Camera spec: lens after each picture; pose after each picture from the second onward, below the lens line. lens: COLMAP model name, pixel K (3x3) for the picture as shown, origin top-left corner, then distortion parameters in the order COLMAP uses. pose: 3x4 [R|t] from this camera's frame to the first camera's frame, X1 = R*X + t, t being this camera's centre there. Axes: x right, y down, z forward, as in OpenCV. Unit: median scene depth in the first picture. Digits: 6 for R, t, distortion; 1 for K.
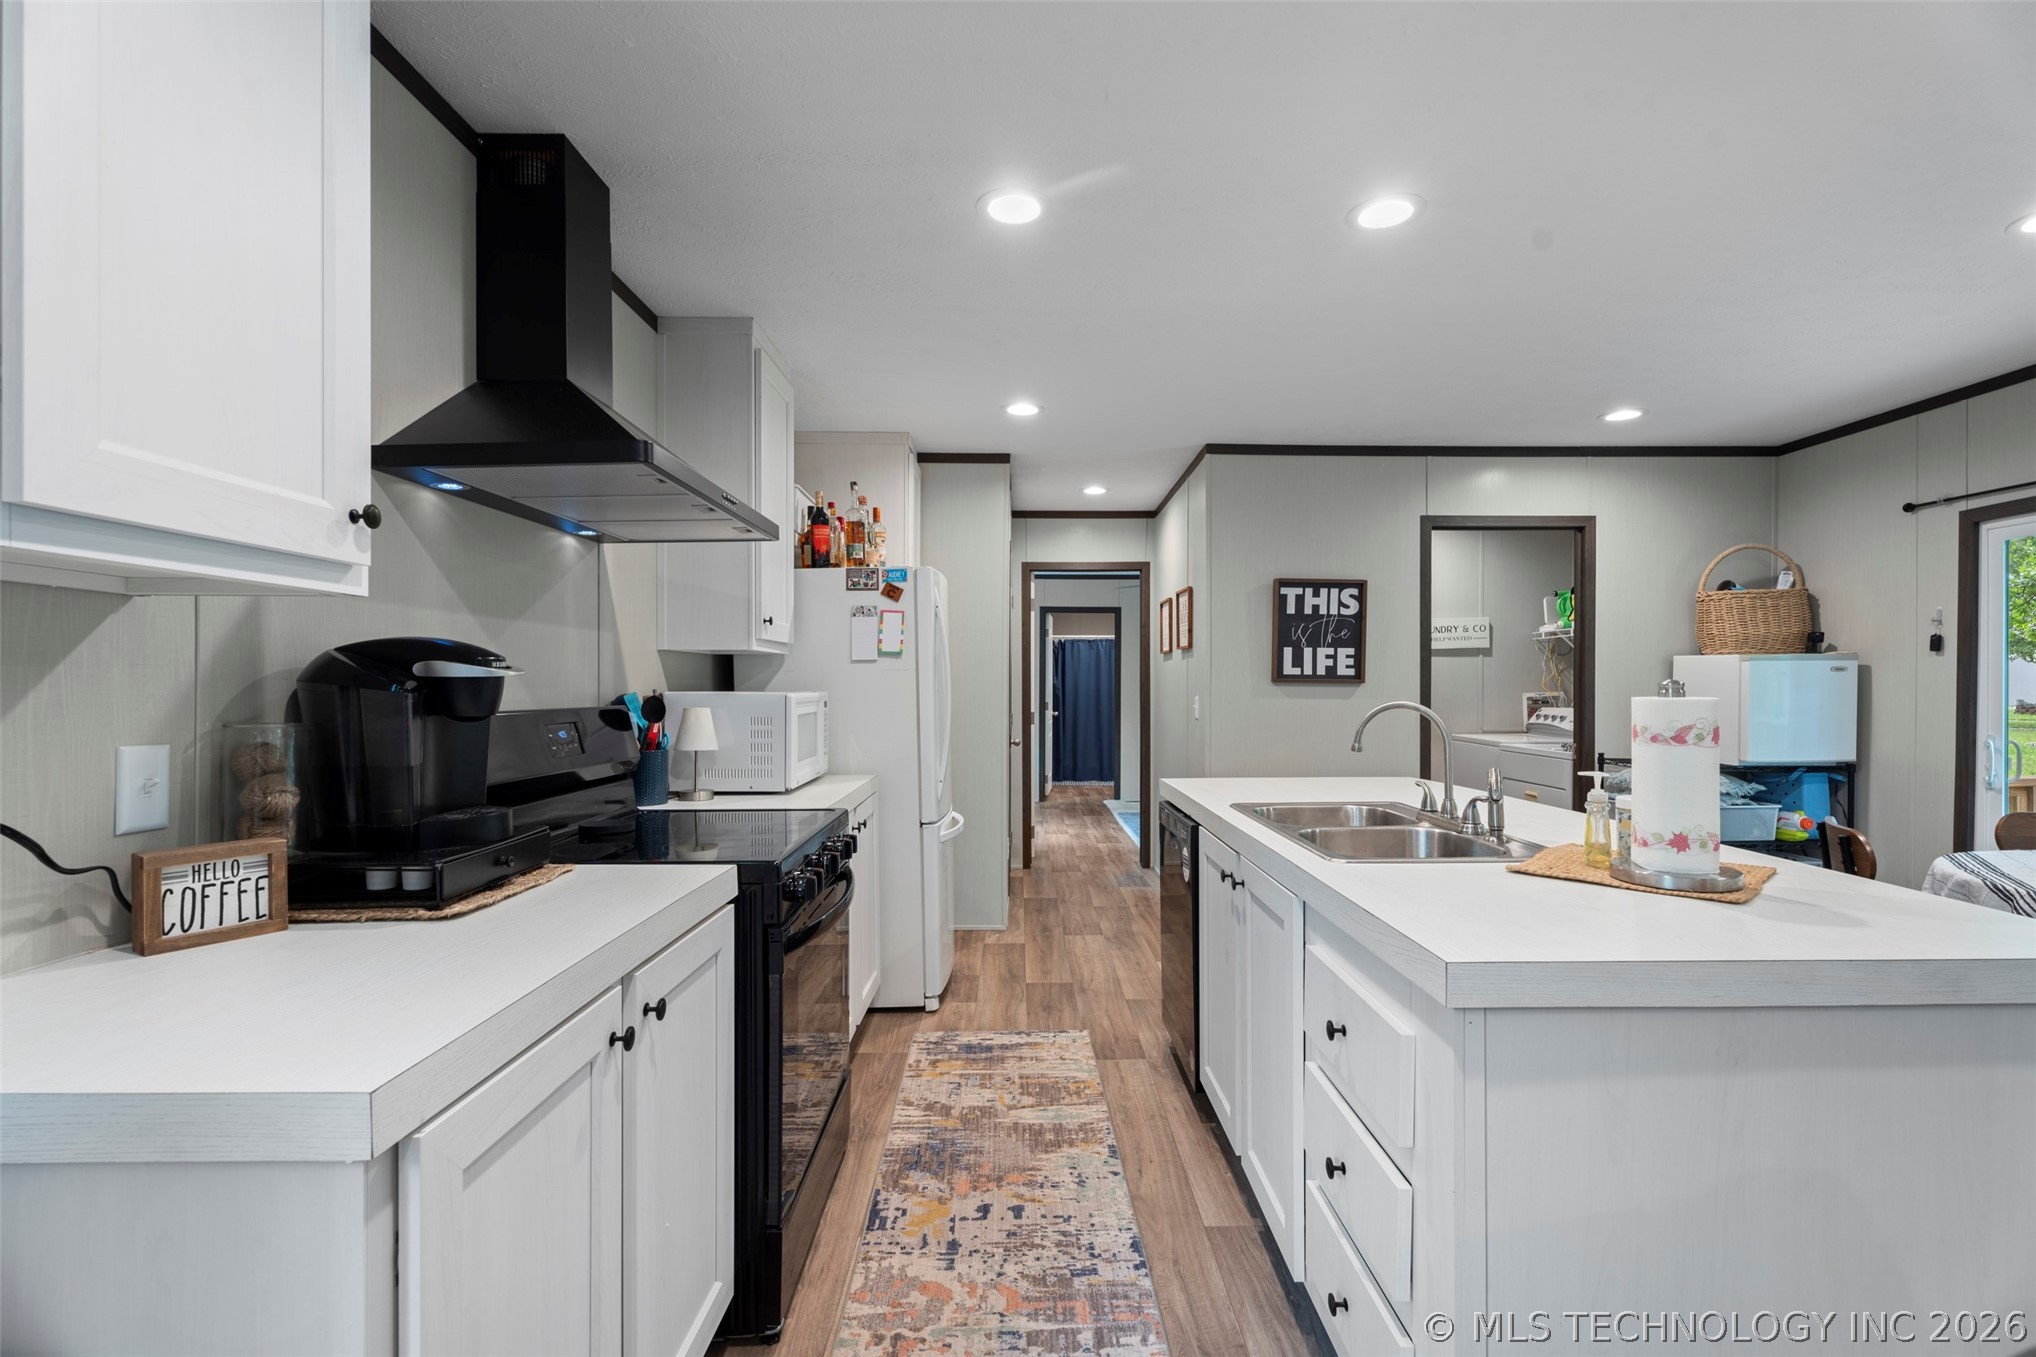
lens RADIAL K [[902.4, 0, 1027.0], [0, 902.4, 687.5], [0, 0, 1]] dist [-0.004669, 0.000786]
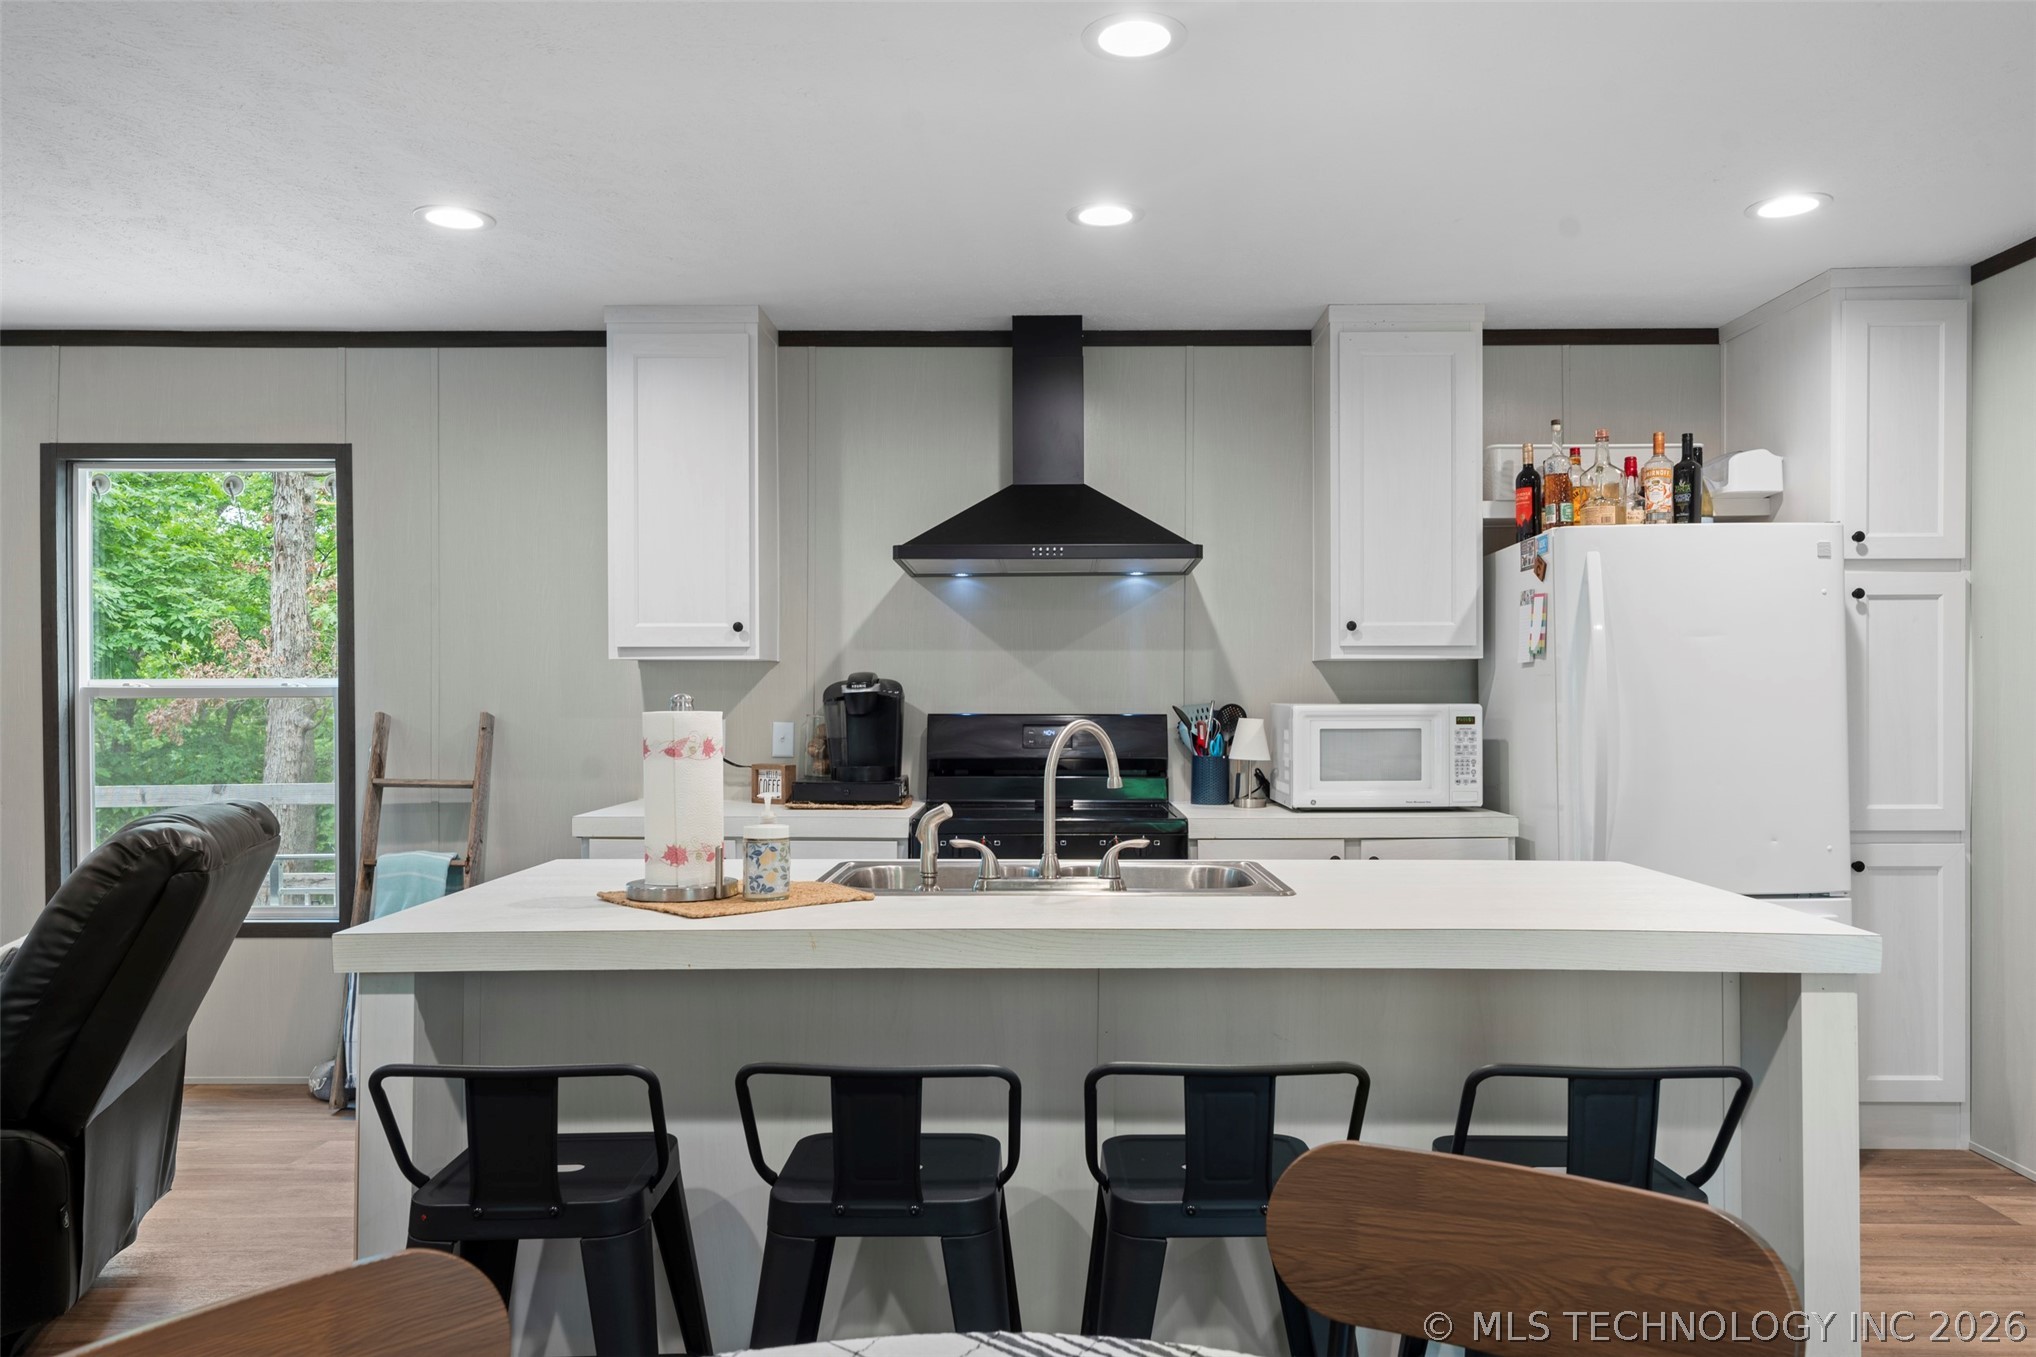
lens RADIAL K [[1404.8, 0, 1033.7], [0, 1404.8, 687.8], [0, 0, 1]] dist [-0.000680, 0.007199]
pose [[-0.012665, -0.006474, -0.999899, 0.756252], [-0.001340, 0.999978, -0.006458, -0.001265], [0.999919, 0.001258, -0.012674, 0.468610]]
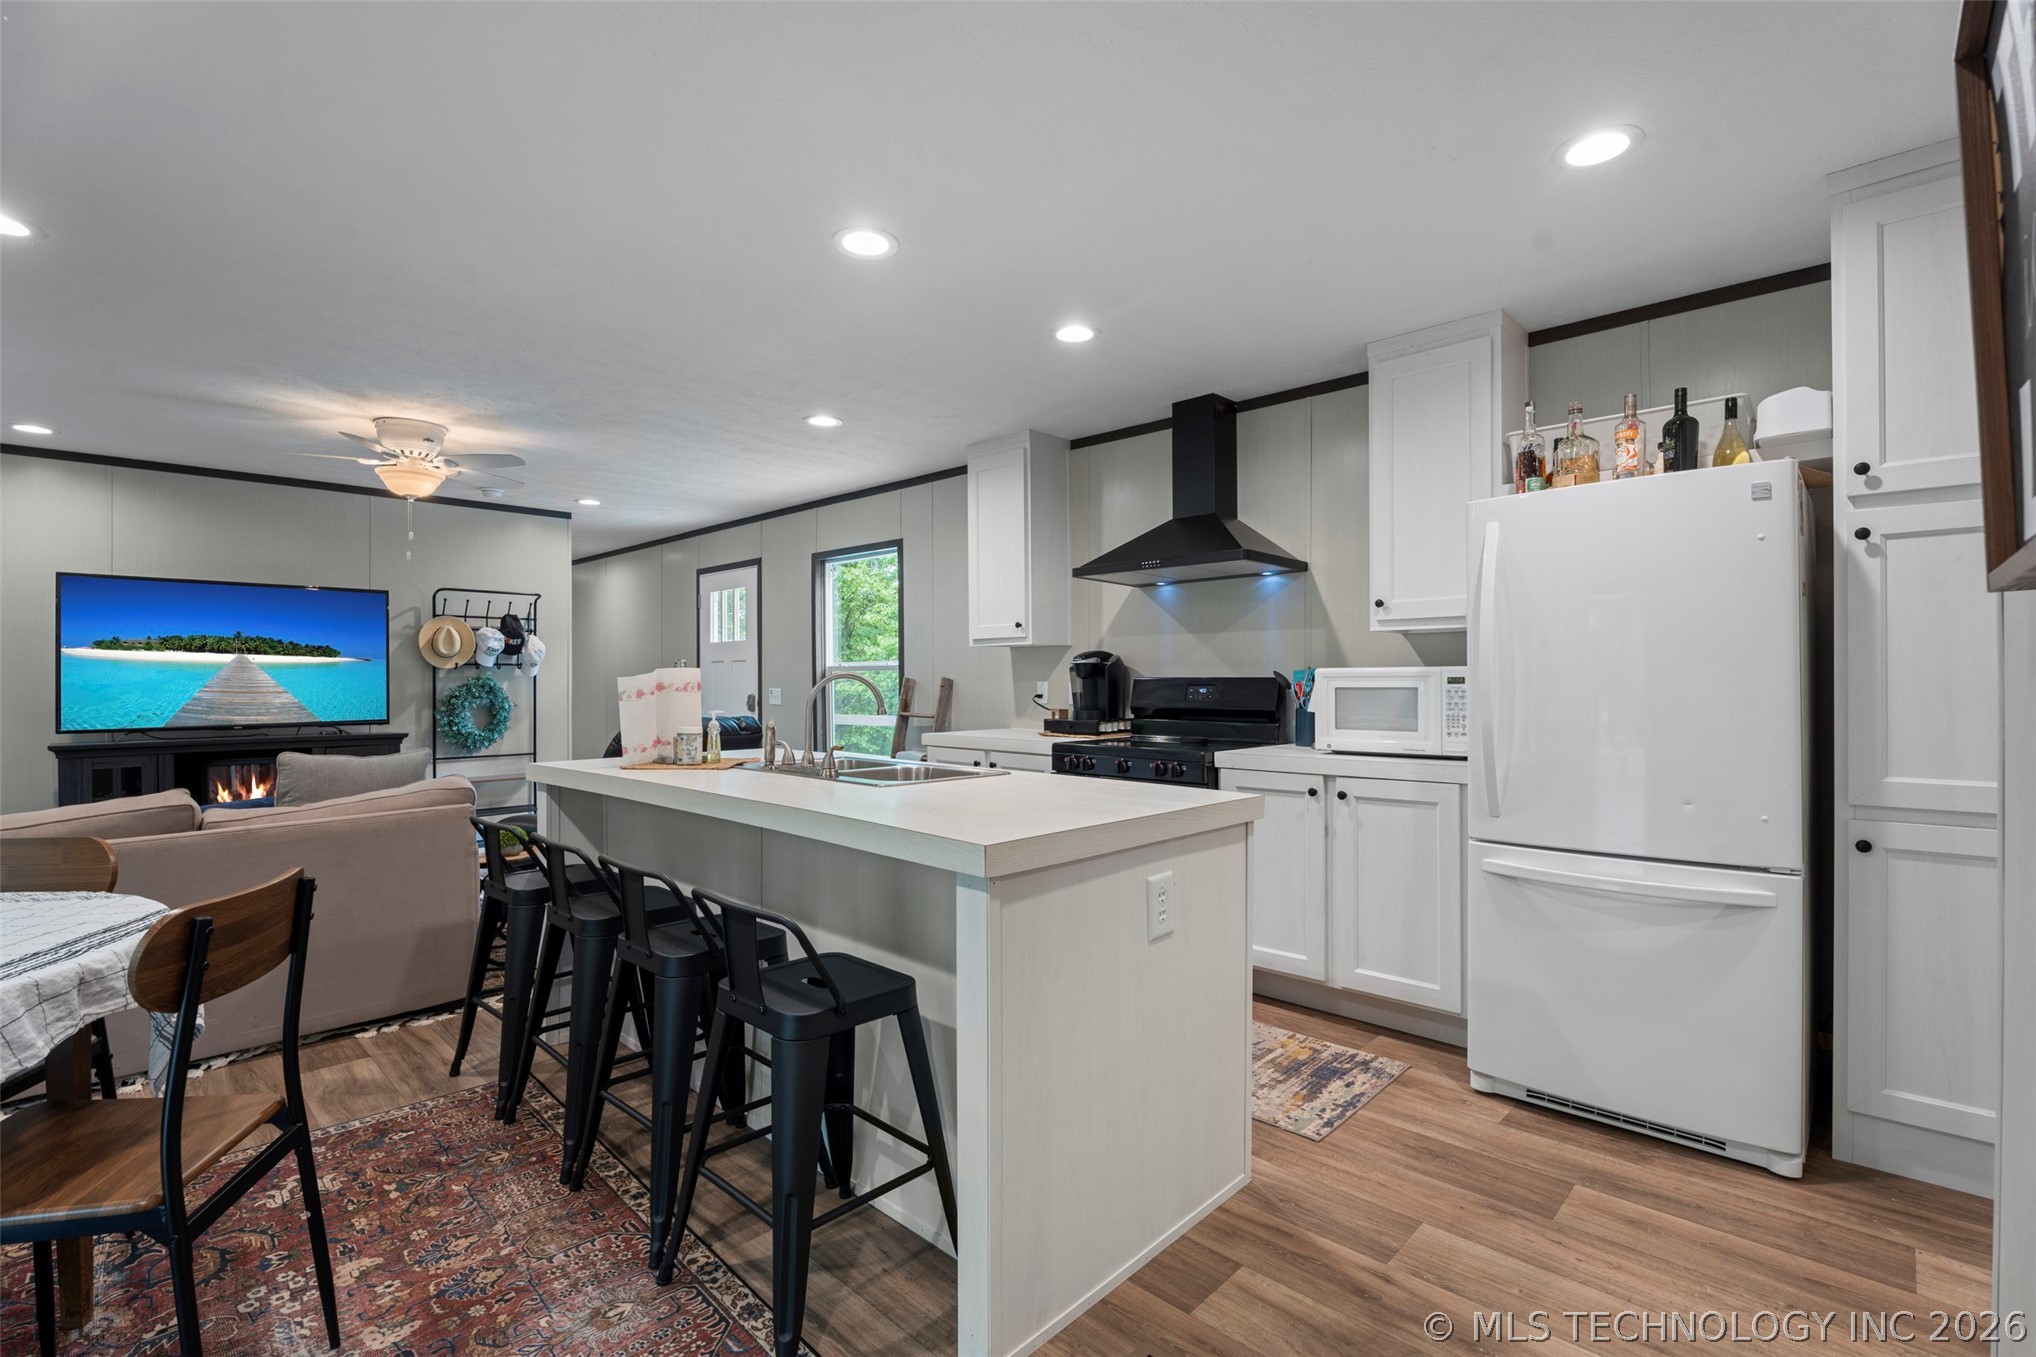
lens RADIAL K [[902.4, 0, 1045.3], [0, 902.4, 680.7], [0, 0, 1]] dist [-0.004669, 0.000786]
pose [[-0.678073, 0.003996, -0.734984, 0.538858], [0.002071, 0.999992, 0.003526, 0.010840], [0.734992, 0.000869, -0.678076, 0.970346]]
